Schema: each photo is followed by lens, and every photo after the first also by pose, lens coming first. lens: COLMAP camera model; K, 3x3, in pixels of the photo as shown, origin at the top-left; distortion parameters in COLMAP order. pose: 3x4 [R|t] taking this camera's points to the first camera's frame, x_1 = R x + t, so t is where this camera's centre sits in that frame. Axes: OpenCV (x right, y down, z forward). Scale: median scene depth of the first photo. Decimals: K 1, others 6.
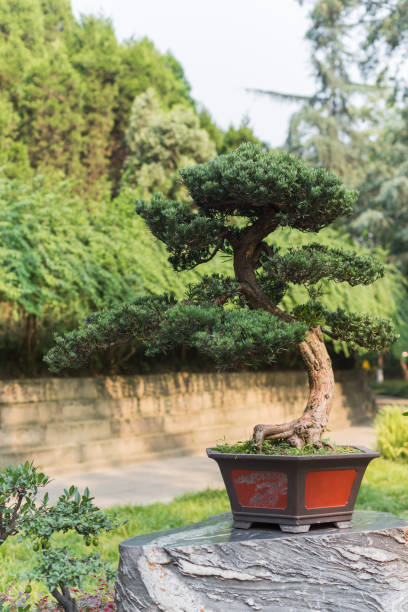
lens RADIAL K [[911.8, 0, 204.0], [0, 911.8, 306.0], [0, 0, 1]] dist [0.042111, 0.125072]
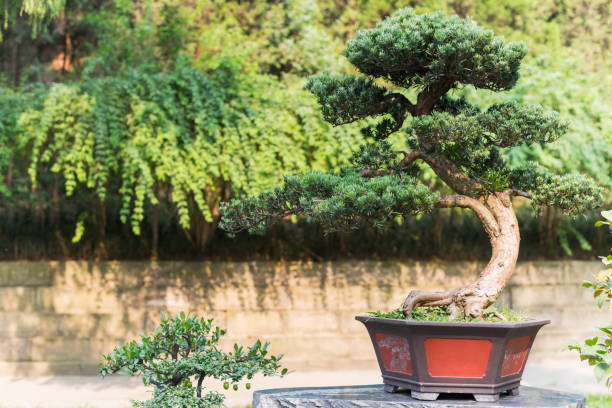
lens RADIAL K [[911.8, 0, 306.0], [0, 911.8, 204.0], [0, 0, 1]] dist [0.042111, 0.125072]
pose [[0.823691, -0.022145, -0.566607, 0.163097], [0.027663, 0.999617, 0.001147, 0.009769], [0.566364, -0.016619, 0.823987, 0.036497]]
